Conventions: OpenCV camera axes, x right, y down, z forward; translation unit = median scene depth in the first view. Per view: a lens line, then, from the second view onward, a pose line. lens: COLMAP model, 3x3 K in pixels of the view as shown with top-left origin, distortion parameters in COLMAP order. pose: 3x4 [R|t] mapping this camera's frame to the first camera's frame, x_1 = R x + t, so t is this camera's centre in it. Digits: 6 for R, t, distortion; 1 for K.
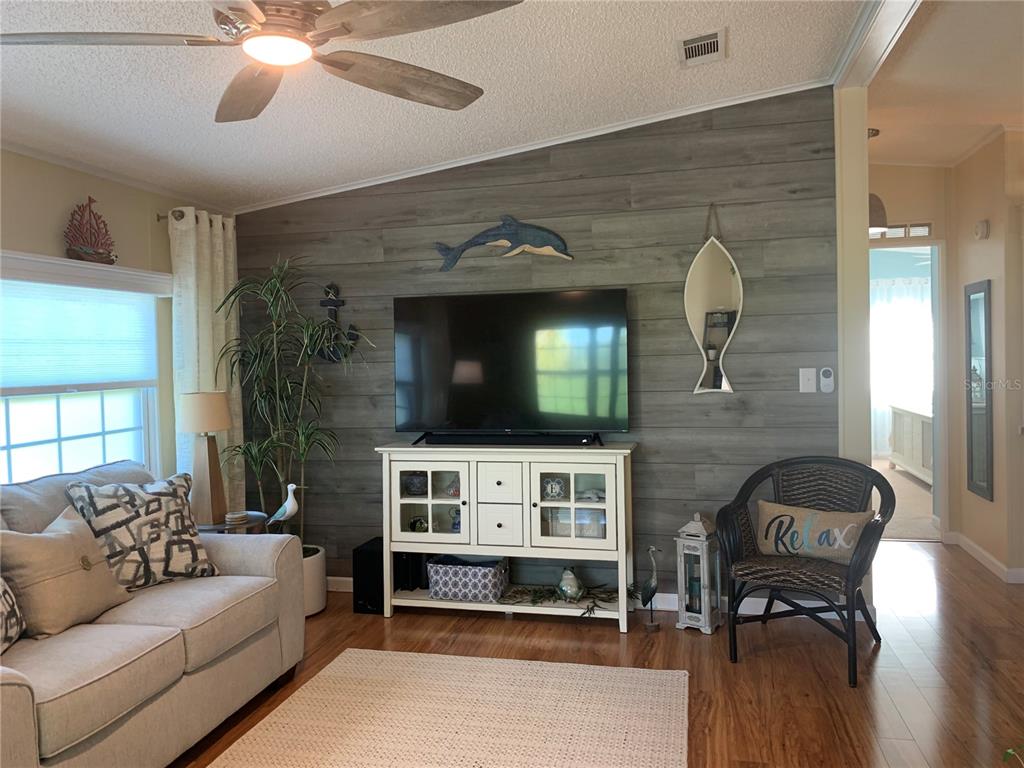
lens RADIAL K [[790.8, 0, 510.0], [0, 790.8, 359.7], [0, 0, 1]] dist [0.112778, -0.183527]
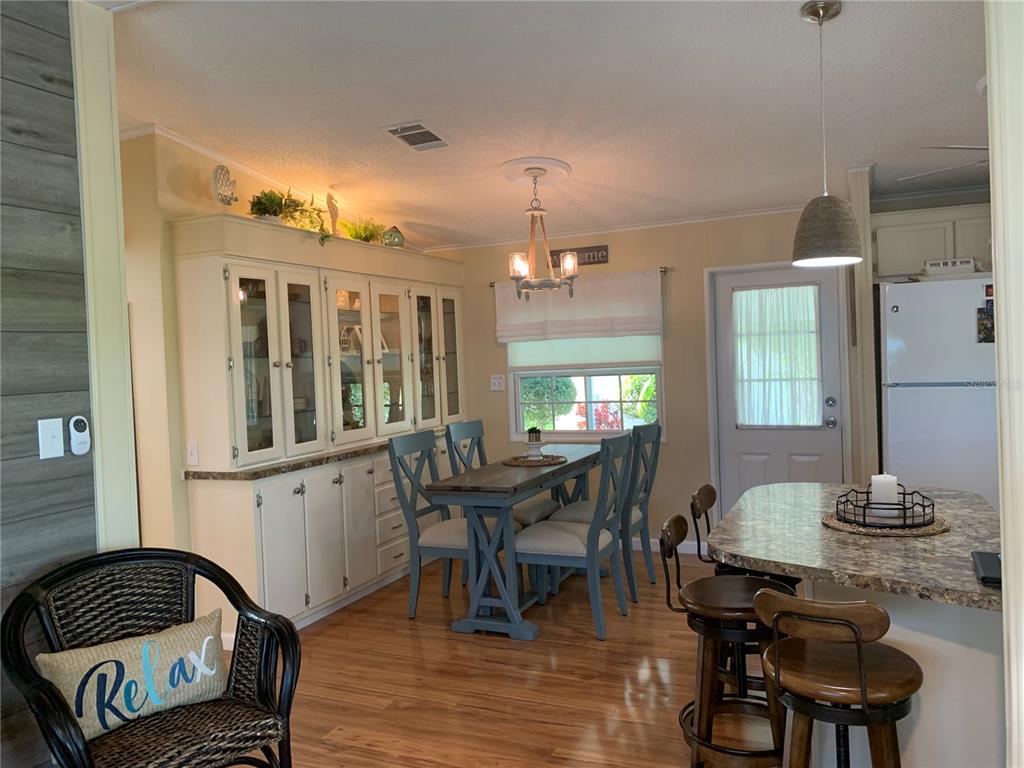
lens RADIAL K [[781.0, 0, 515.9], [0, 781.0, 371.7], [0, 0, 1]] dist [0.007706, -0.004099]
pose [[0.193993, -0.008611, 0.980965, -0.158236], [0.039966, 0.999201, 0.000867, -0.012291], [-0.980188, 0.039037, 0.194182, 0.520242]]
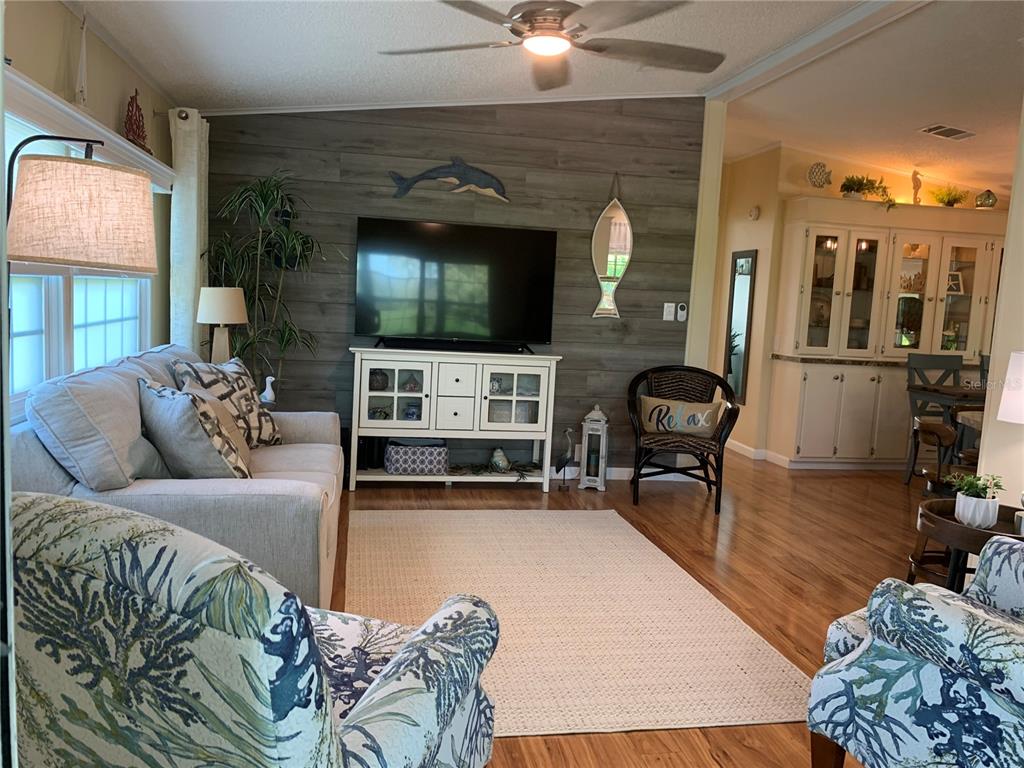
lens RADIAL K [[790.8, 0, 510.0], [0, 790.8, 359.7], [0, 0, 1]] dist [0.112778, -0.183527]
pose [[0.912128, 0.037265, 0.408207, -0.437065], [-0.070894, 0.995193, 0.067561, 0.034854], [-0.403727, -0.090564, 0.910386, -0.148309]]
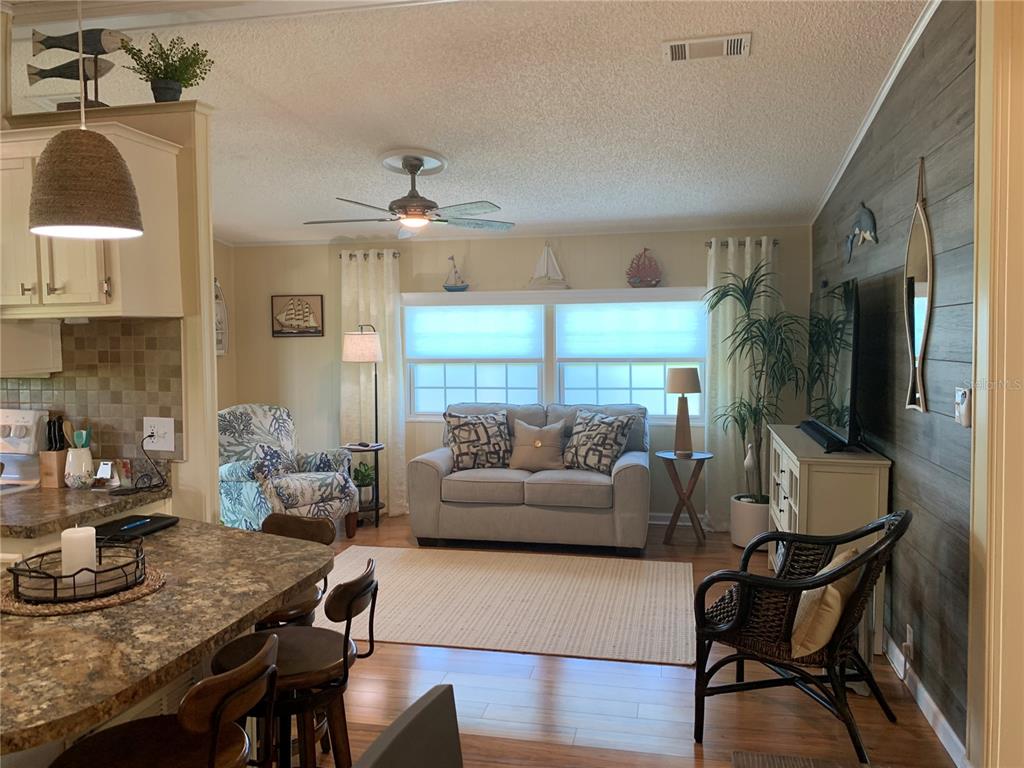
lens RADIAL K [[790.8, 0, 510.0], [0, 790.8, 359.7], [0, 0, 1]] dist [0.112778, -0.183527]
pose [[0.014424, 0.057507, -0.998241, 1.031288], [0.003372, 0.998336, 0.057561, -0.057595], [0.999890, -0.004197, 0.014206, 0.613646]]
